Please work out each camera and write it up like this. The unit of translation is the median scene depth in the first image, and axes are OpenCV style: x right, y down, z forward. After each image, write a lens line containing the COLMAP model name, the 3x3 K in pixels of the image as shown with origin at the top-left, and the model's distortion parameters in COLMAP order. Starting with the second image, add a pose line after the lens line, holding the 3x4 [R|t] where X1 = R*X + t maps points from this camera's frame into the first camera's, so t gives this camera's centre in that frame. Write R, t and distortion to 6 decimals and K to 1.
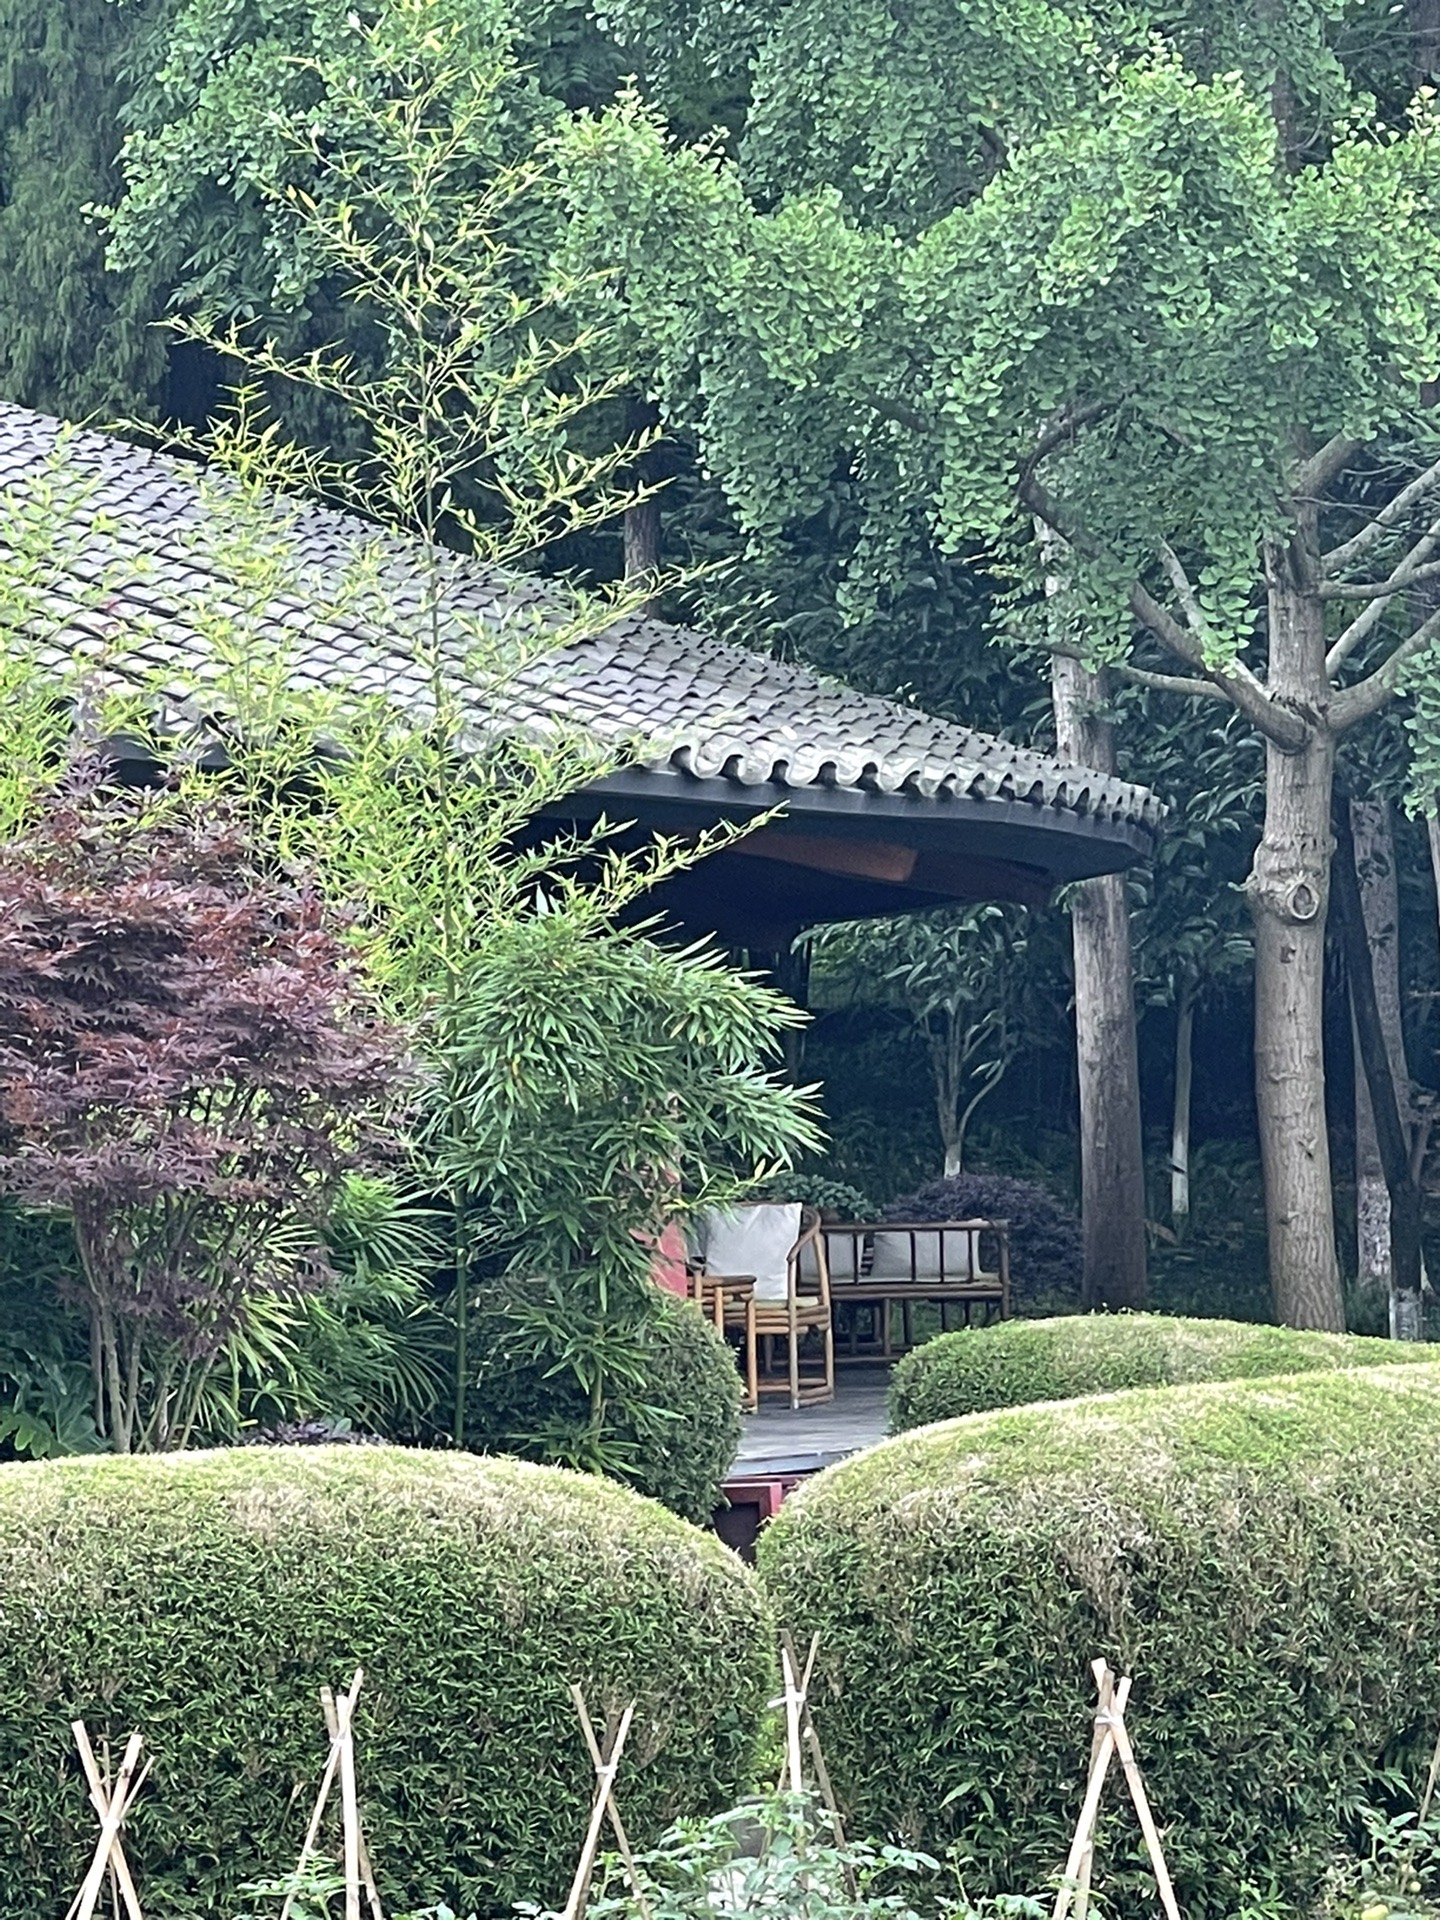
lens RADIAL K [[8893.3, 0, 720.0], [0, 8893.3, 960.1], [0, 0, 1]] dist [-0.027158, 0.000000]
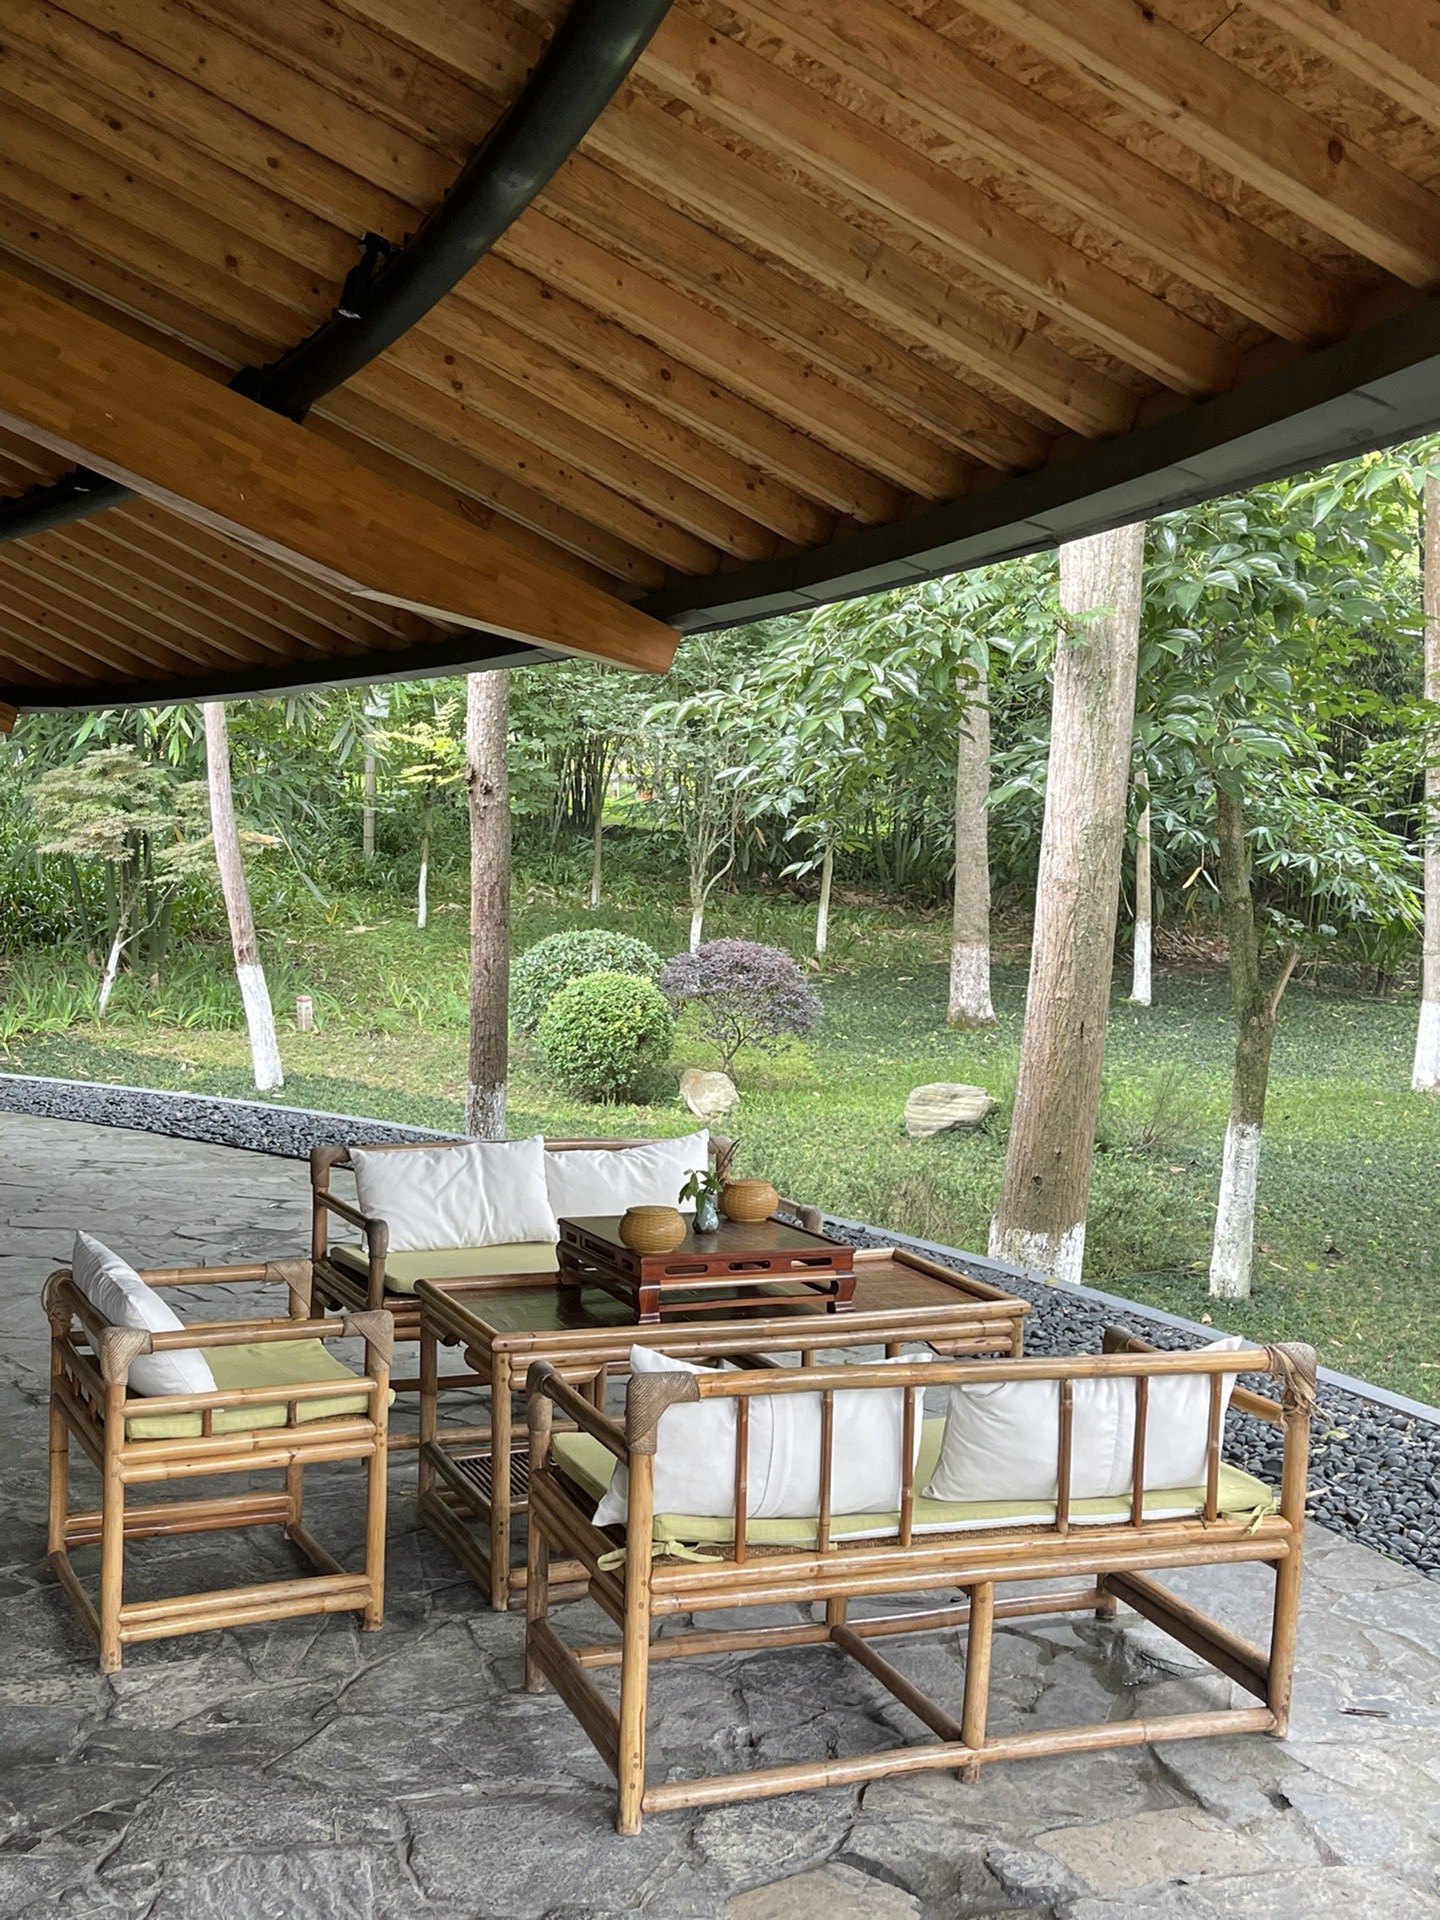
lens RADIAL K [[2015.3, 0, 718.9], [0, 2015.3, 960.9], [0, 0, 1]] dist [0.000619, 0.000000]
pose [[0.995346, 0.052667, 0.080706, 0.001044], [-0.057864, 0.996305, 0.063468, 0.008351], [-0.077065, -0.067842, 0.994715, 0.764157]]
